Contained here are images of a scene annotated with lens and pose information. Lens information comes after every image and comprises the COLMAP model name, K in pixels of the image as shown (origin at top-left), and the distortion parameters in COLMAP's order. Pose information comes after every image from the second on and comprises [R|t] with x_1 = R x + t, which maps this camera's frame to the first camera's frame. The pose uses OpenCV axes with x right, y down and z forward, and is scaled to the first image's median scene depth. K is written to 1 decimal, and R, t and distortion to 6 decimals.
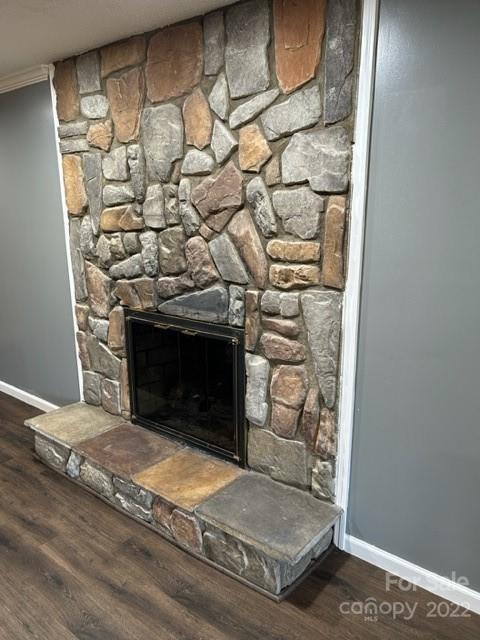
lens RADIAL K [[484.2, 0, 237.5], [0, 484.2, 323.1], [0, 0, 1]] dist [0.061587, -0.065859]
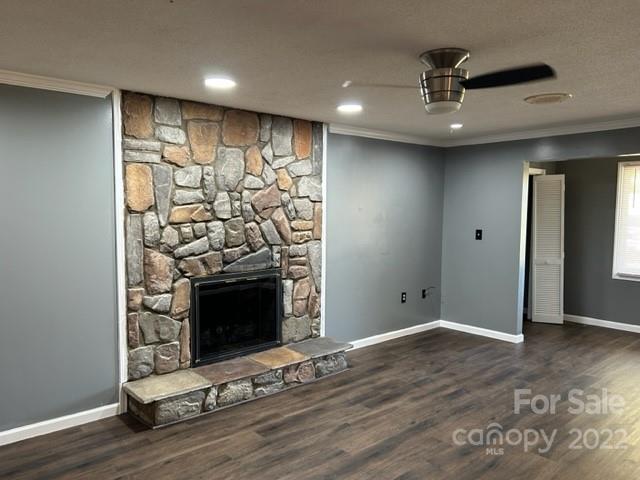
lens RADIAL K [[484.2, 0, 317.5], [0, 484.2, 241.9], [0, 0, 1]] dist [0.061587, -0.065859]
pose [[0.174524, -0.063167, 0.982625, -1.823305], [0.227400, 0.973549, 0.022195, -0.096650], [-0.958035, 0.219575, 0.184271, 0.477125]]
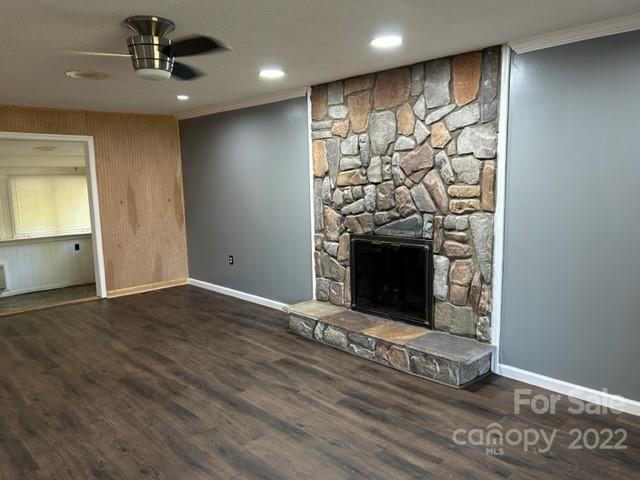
lens RADIAL K [[484.2, 0, 324.8], [0, 484.2, 241.9], [0, 0, 1]] dist [0.061587, -0.065859]
pose [[0.991536, 0.005527, -0.129716, -0.135860], [-0.019055, 0.994470, -0.103283, 0.195065], [0.128428, 0.104880, 0.986157, -0.680871]]
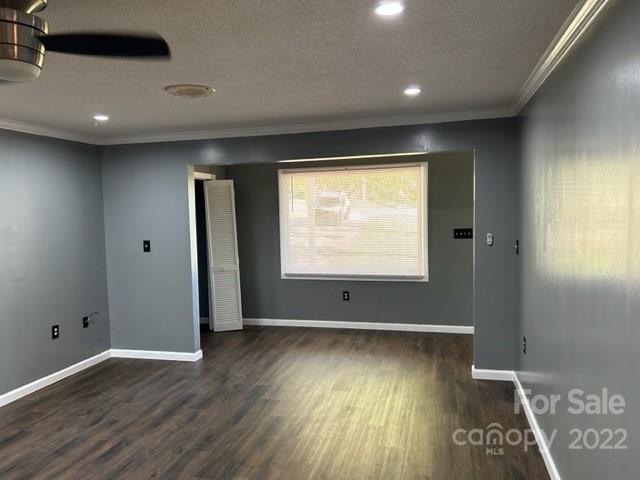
lens RADIAL K [[484.2, 0, 321.4], [0, 484.2, 237.4], [0, 0, 1]] dist [0.061587, -0.065859]
pose [[-0.416196, -0.035157, 0.908595, -1.554635], [0.240284, 0.959478, 0.147192, -0.062719], [-0.876952, 0.279582, -0.390883, 0.301995]]
